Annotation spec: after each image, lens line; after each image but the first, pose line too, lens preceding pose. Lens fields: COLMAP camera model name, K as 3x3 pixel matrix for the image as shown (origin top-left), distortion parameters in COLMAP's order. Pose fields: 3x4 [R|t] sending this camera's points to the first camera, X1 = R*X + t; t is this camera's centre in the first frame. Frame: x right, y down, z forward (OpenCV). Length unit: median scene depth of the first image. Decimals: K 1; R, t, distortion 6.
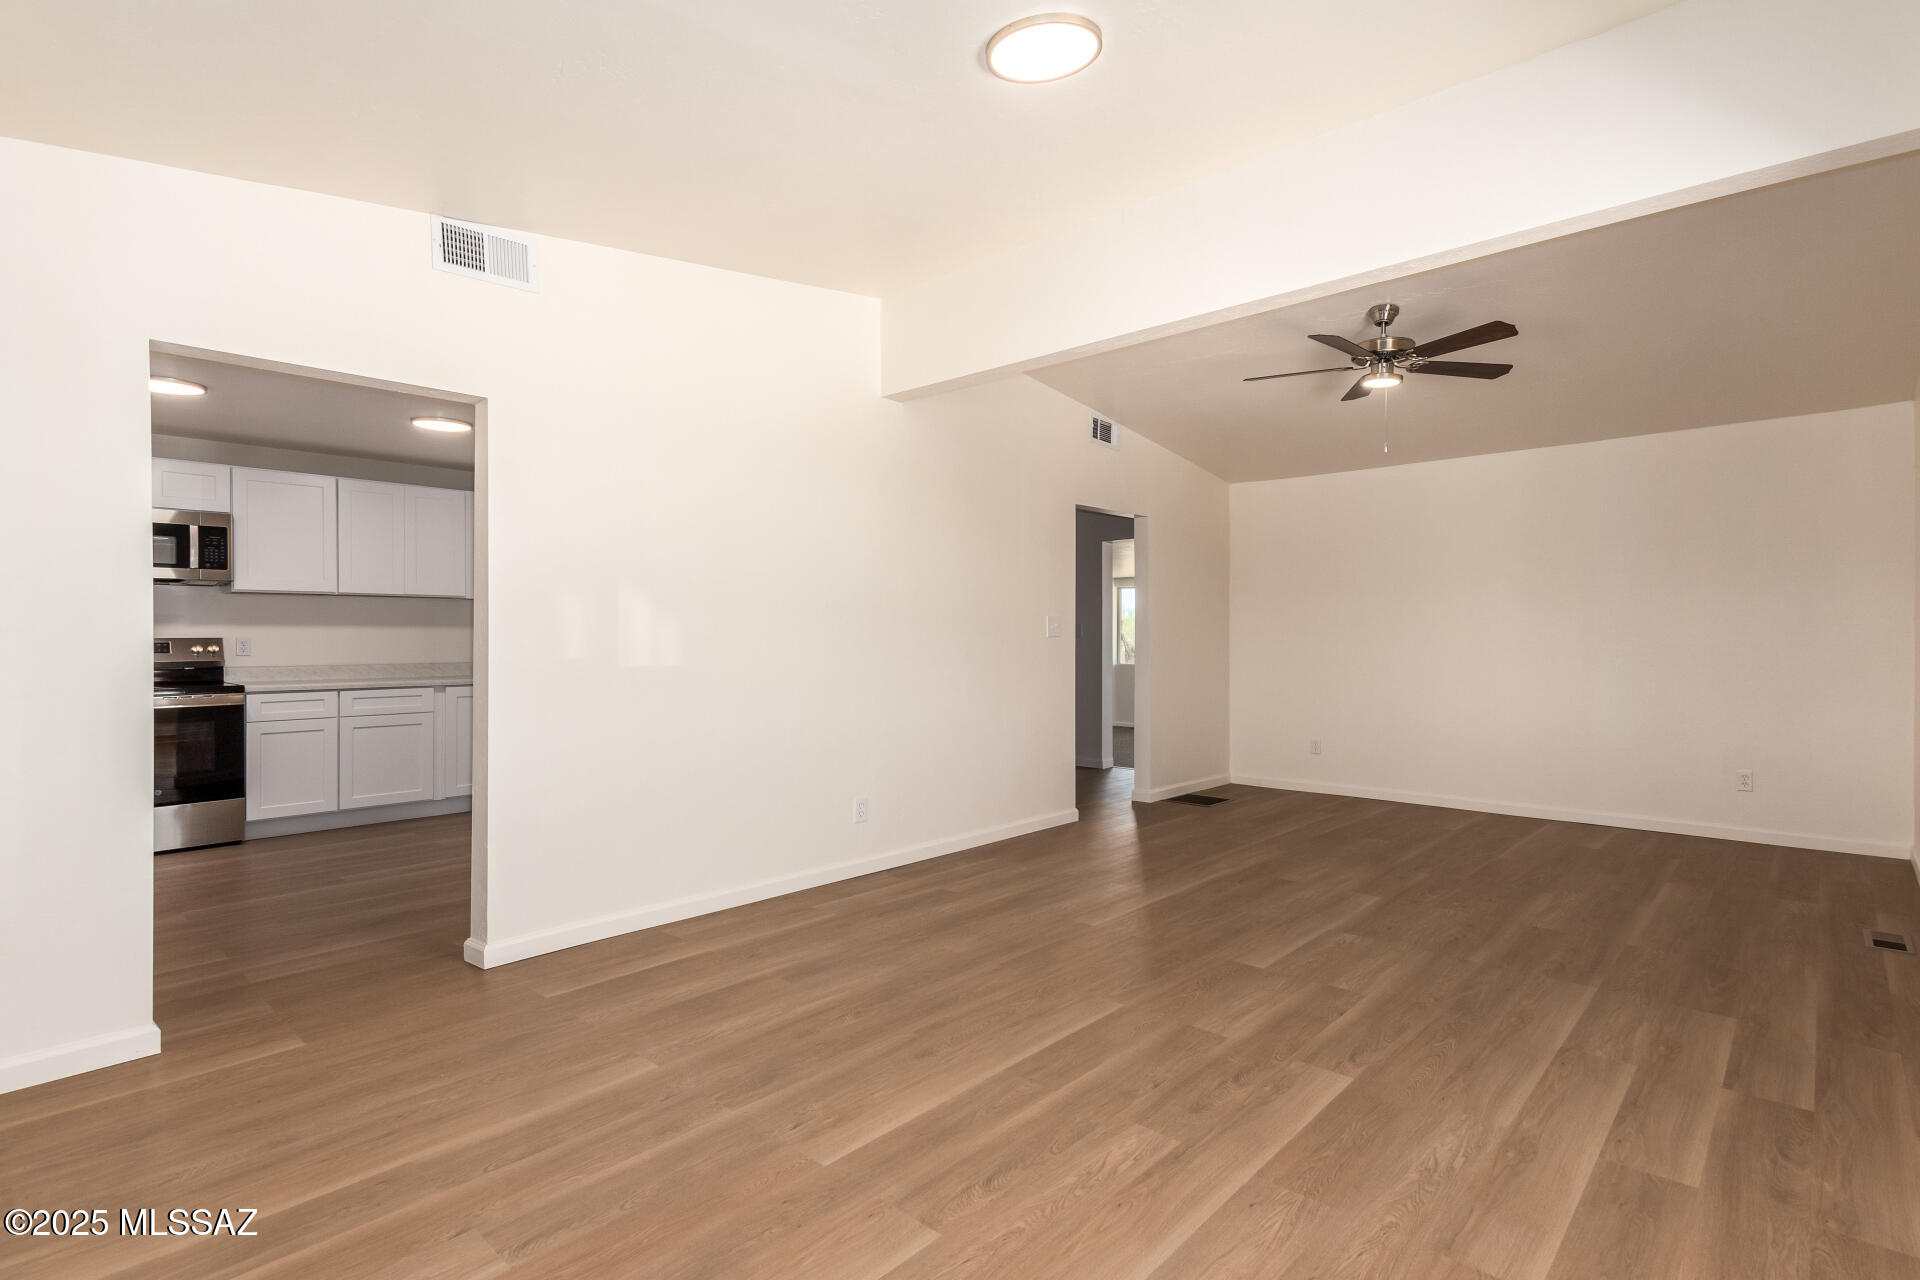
lens RADIAL K [[930.6, 0, 952.5], [0, 930.6, 628.0], [0, 0, 1]] dist [0.009260, 0.000608]
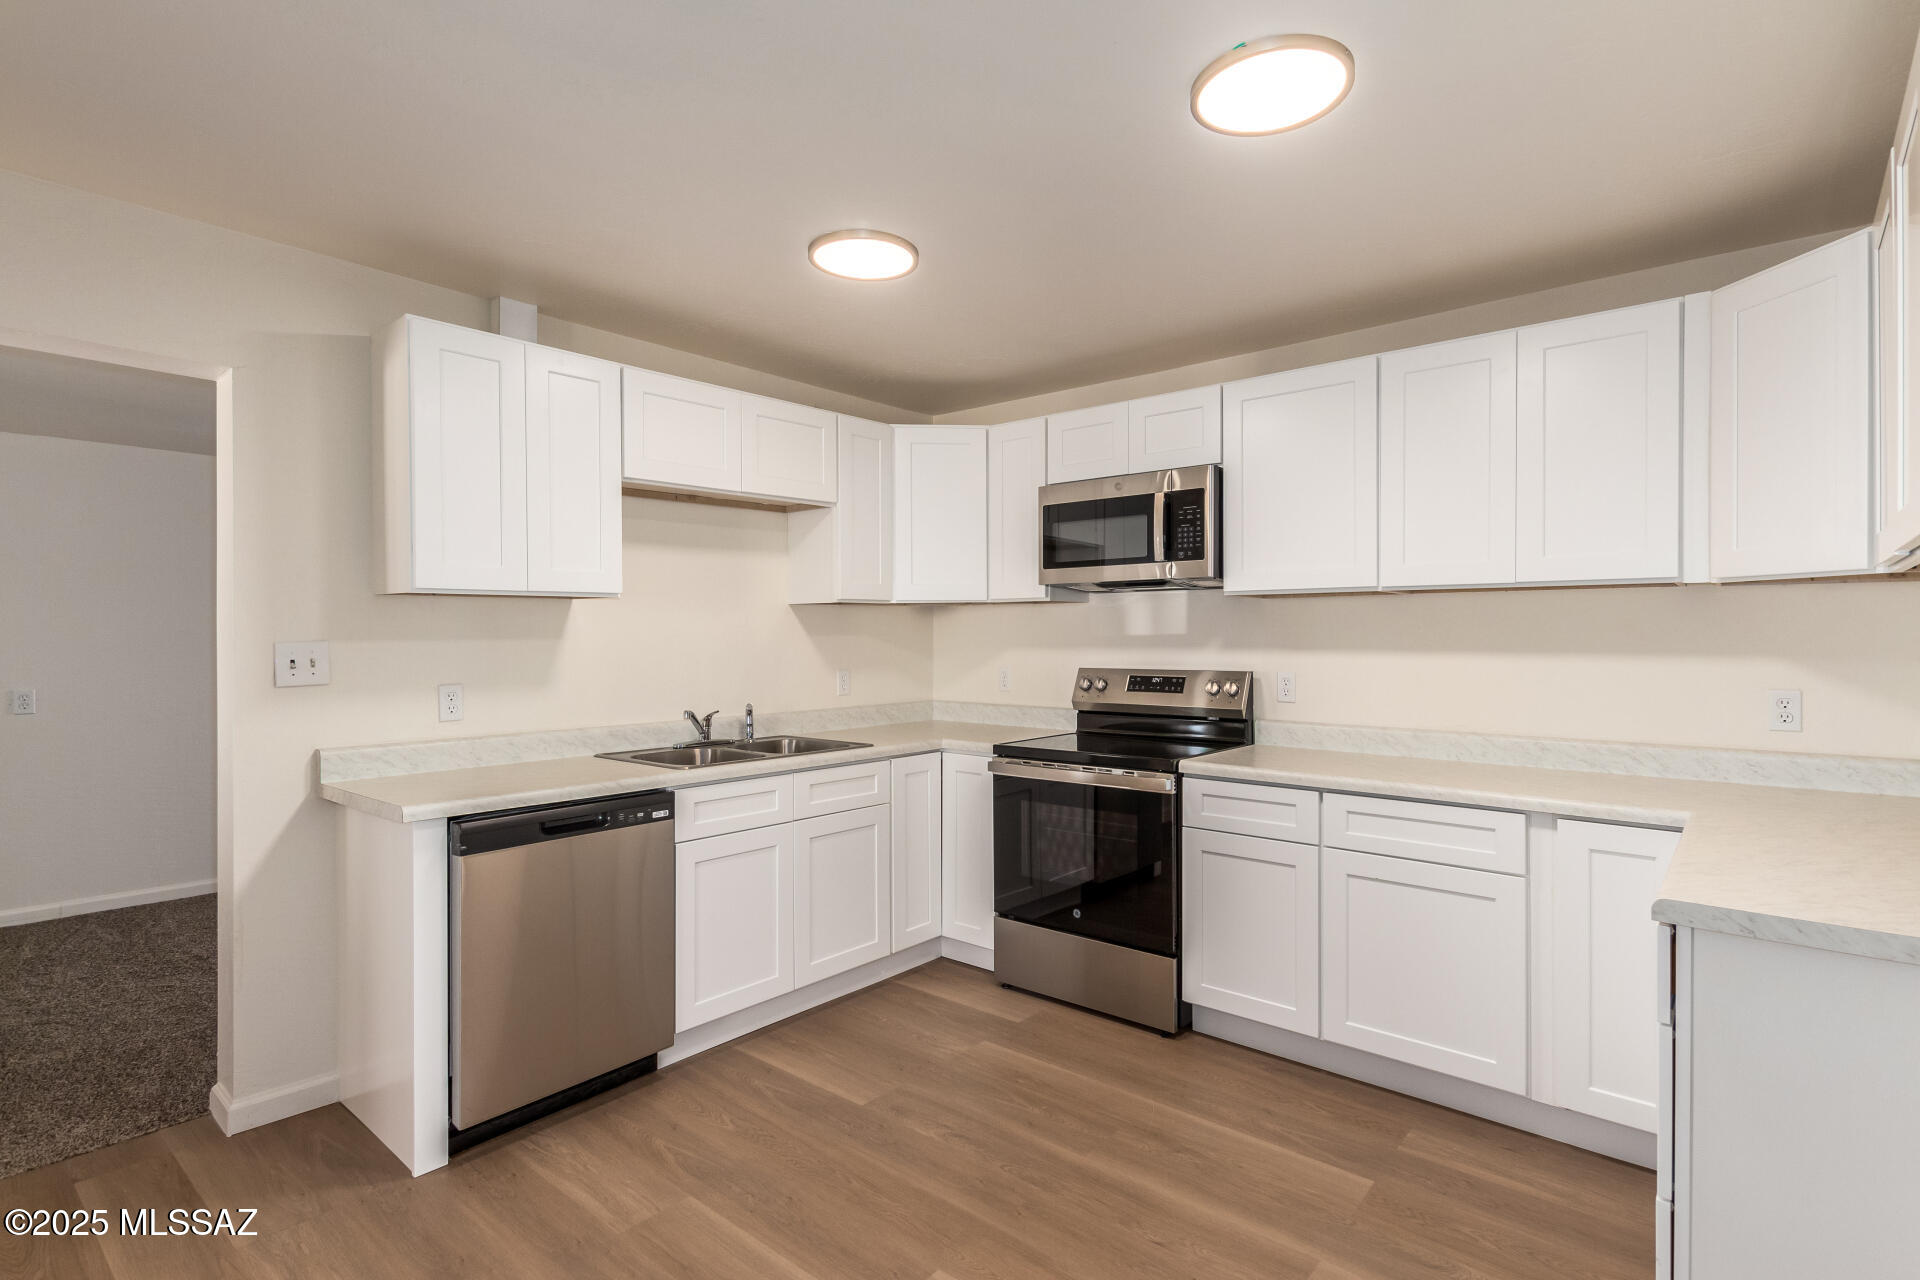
lens RADIAL K [[930.6, 0, 1006.1], [0, 930.6, 631.3], [0, 0, 1]] dist [0.009260, 0.000608]
pose [[0.070111, 0.000948, -0.997539, -0.190194], [0.010901, 0.999939, 0.001717, -0.018476], [0.997480, -0.010995, 0.070096, 0.815938]]
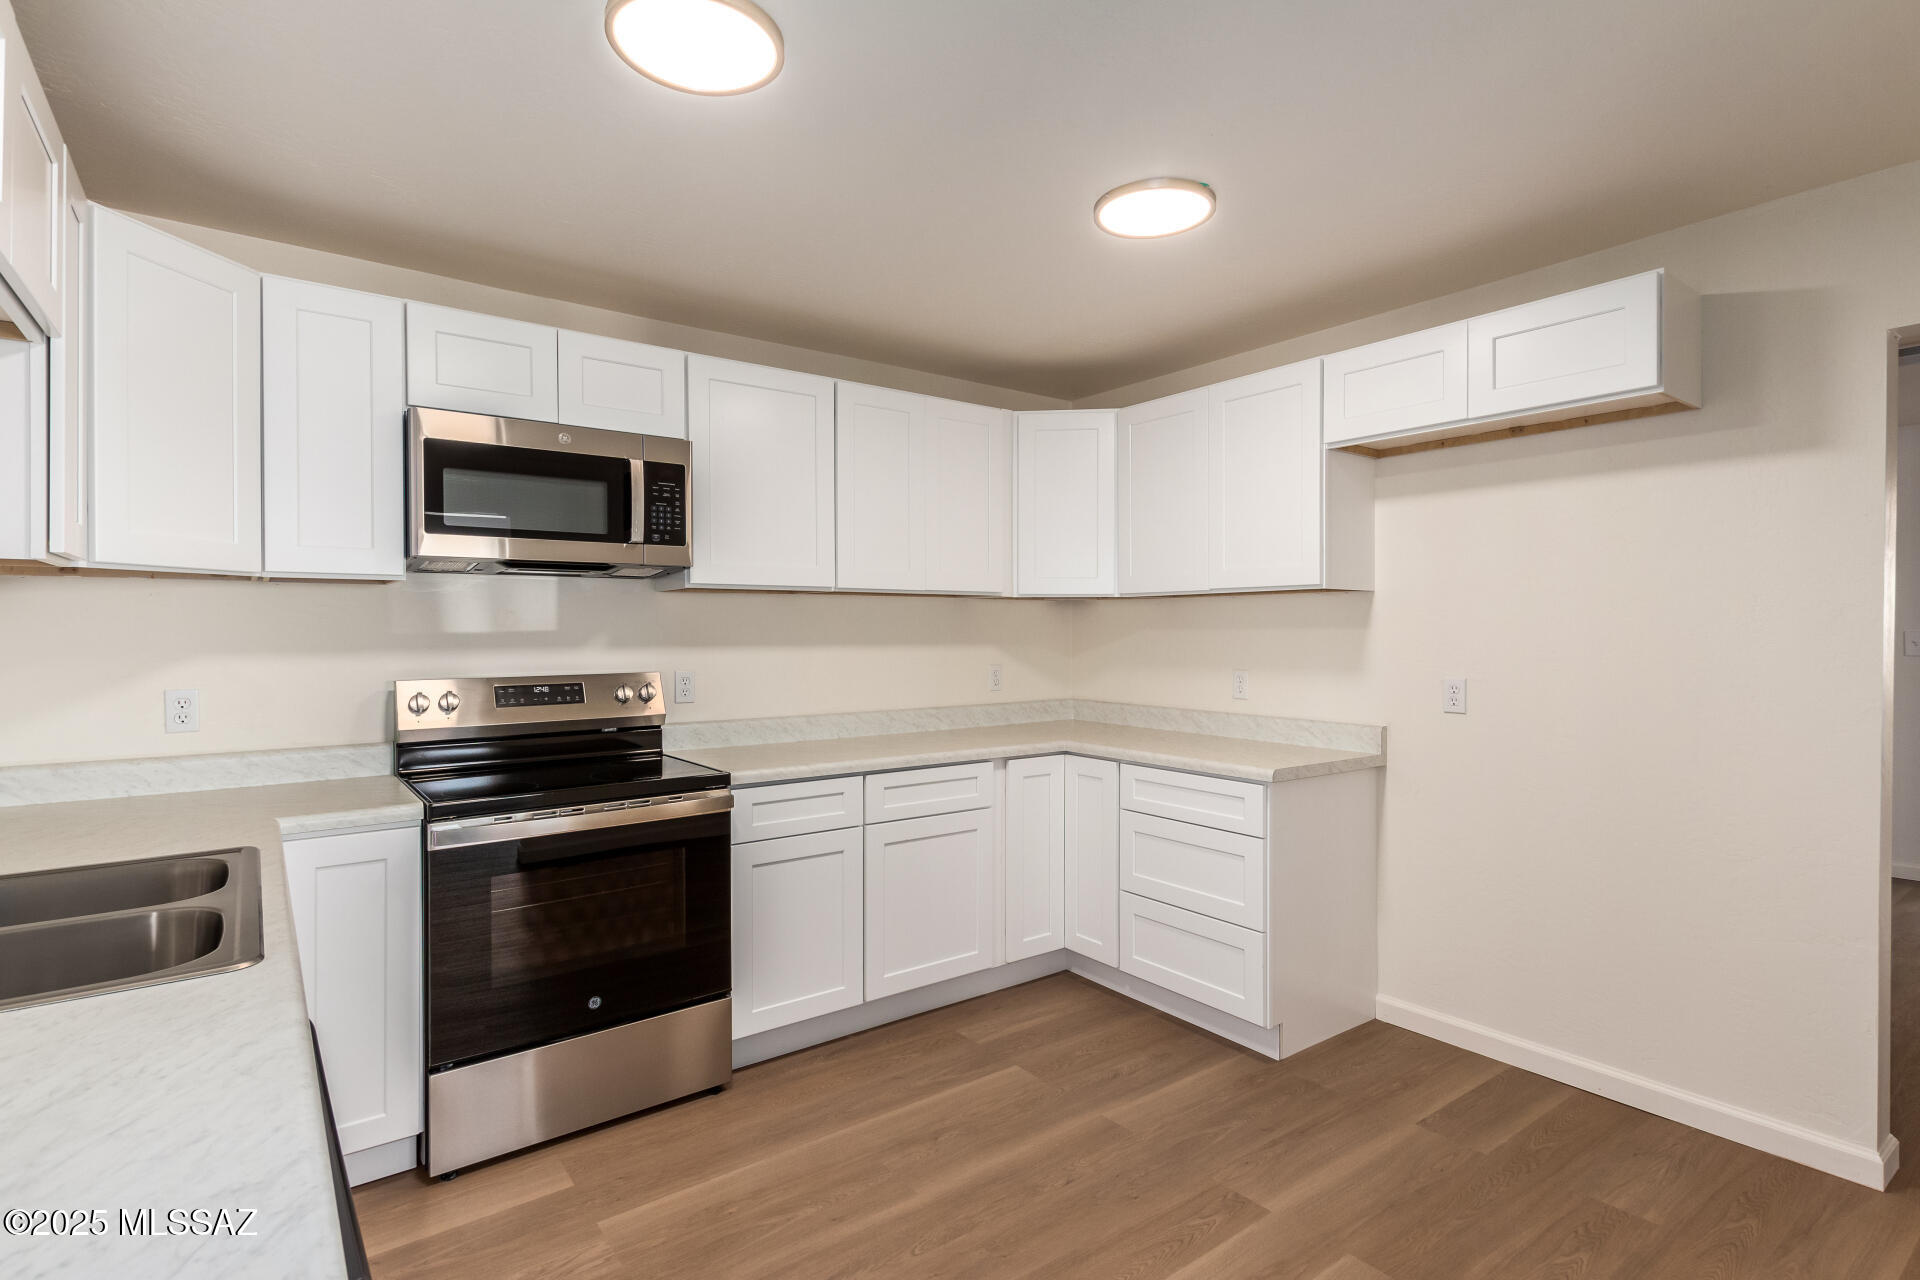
lens RADIAL K [[930.6, 0, 959.3], [0, 930.6, 623.2], [0, 0, 1]] dist [0.009260, 0.000608]
pose [[0.985601, 0.002597, -0.169065, -0.523239], [-0.001933, 0.999990, 0.004093, -0.020790], [0.169074, -0.003707, 0.985596, 0.499539]]
